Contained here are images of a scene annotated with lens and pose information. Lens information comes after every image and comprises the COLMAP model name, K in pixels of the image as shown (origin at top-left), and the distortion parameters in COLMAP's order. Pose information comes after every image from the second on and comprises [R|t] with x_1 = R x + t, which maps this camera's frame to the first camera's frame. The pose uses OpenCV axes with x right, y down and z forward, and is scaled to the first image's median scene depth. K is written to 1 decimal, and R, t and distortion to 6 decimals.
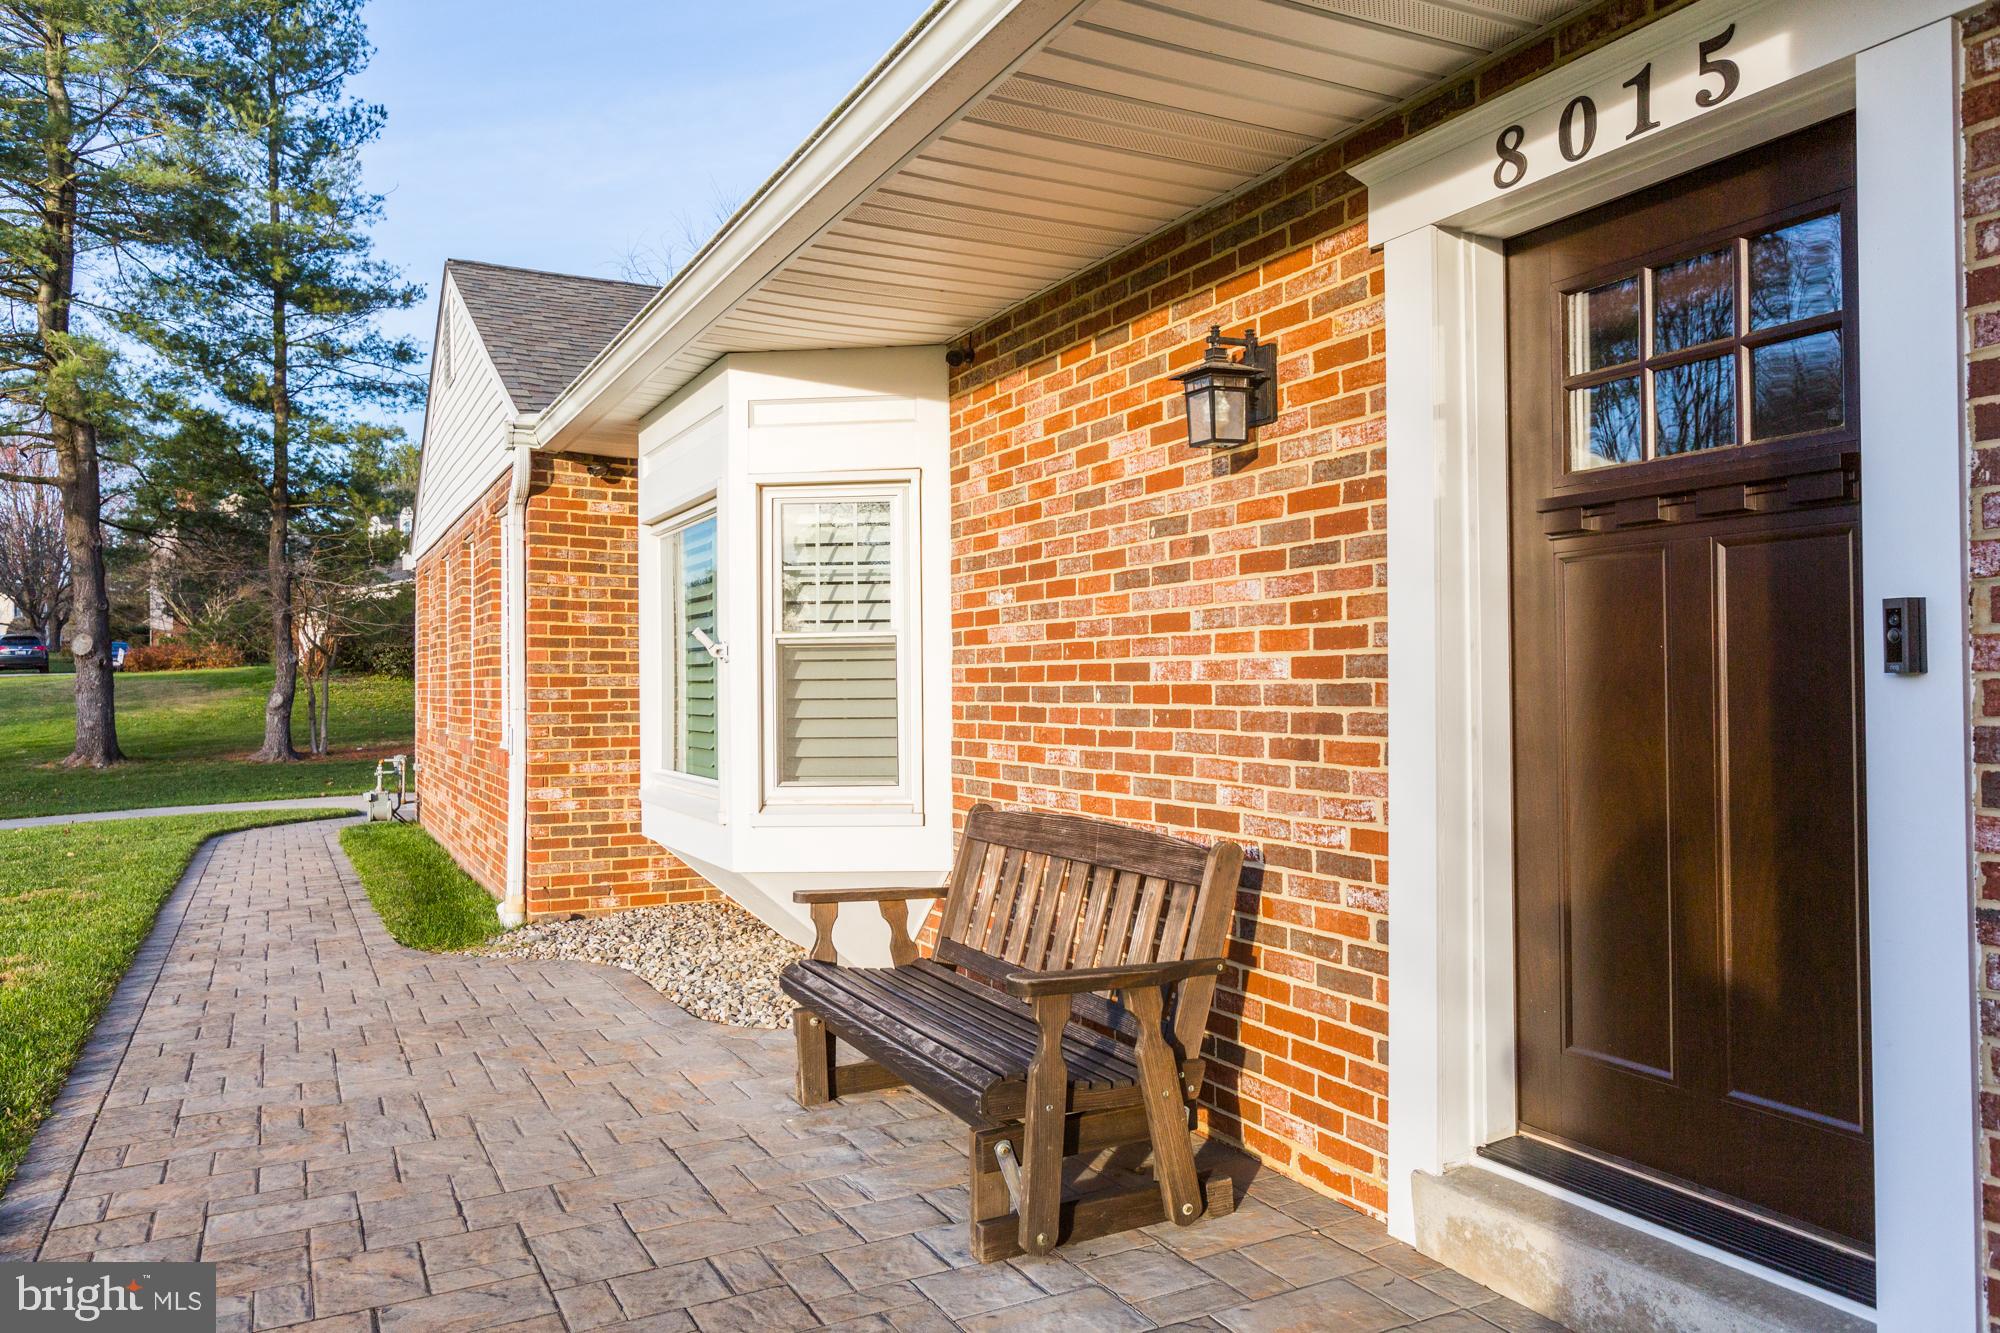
lens RADIAL K [[1424.2, 0, 1000.7], [0, 1424.2, 665.5], [0, 0, 1]] dist [0.007118, 0.000364]
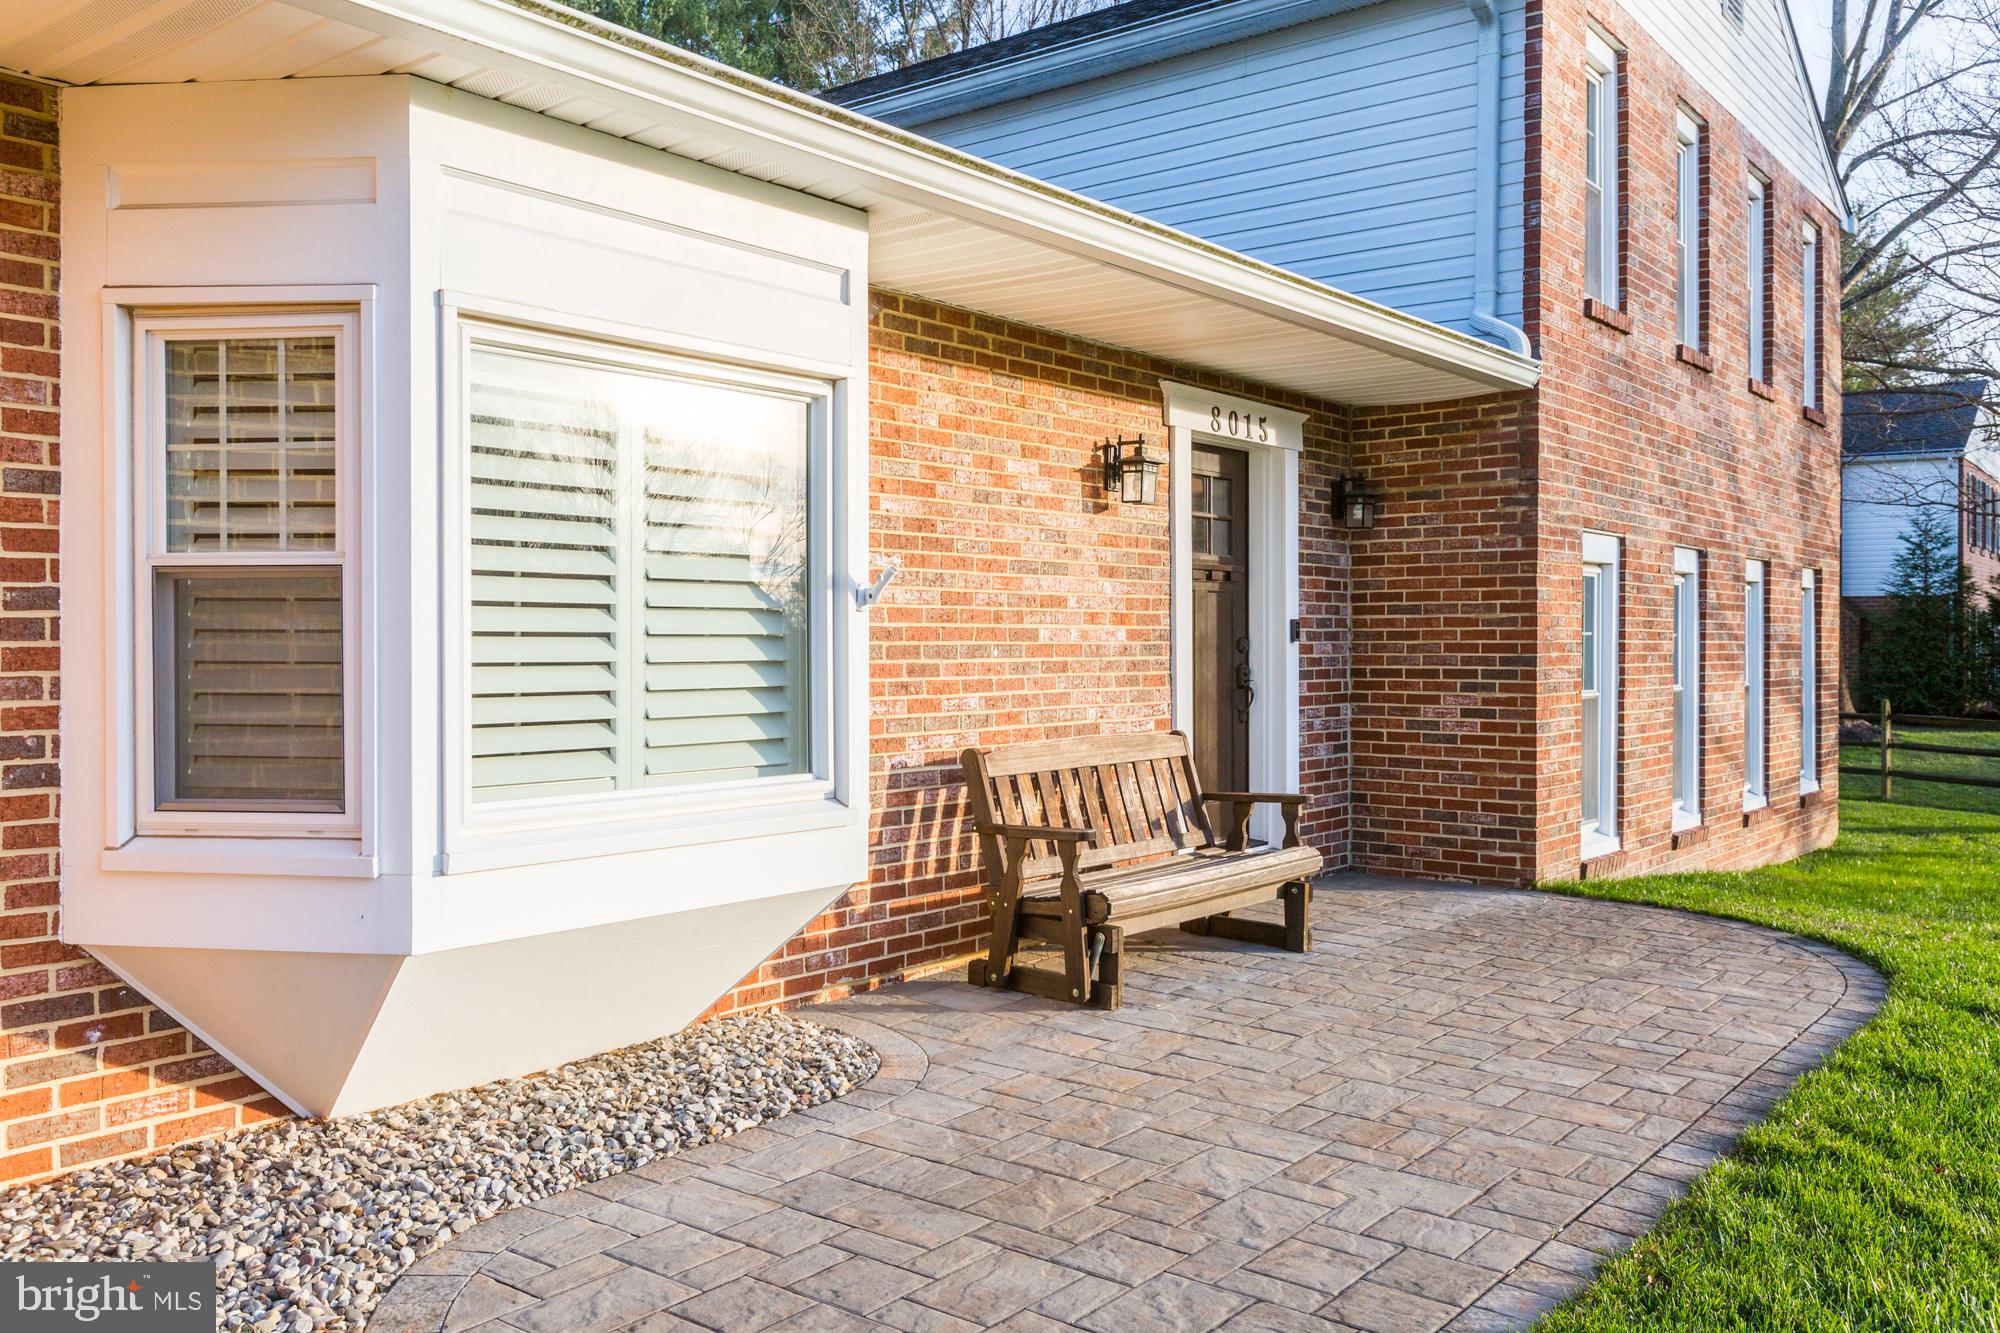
lens RADIAL K [[1624.8, 0, 999.6], [0, 1624.8, 664.8], [0, 0, 1]] dist [-0.003506, 0.000060]
pose [[-0.420075, -0.001645, 0.907488, -1.391399], [-0.005663, 0.999984, -0.000809, 0.036843], [-0.907472, -0.005479, -0.420077, 1.774561]]
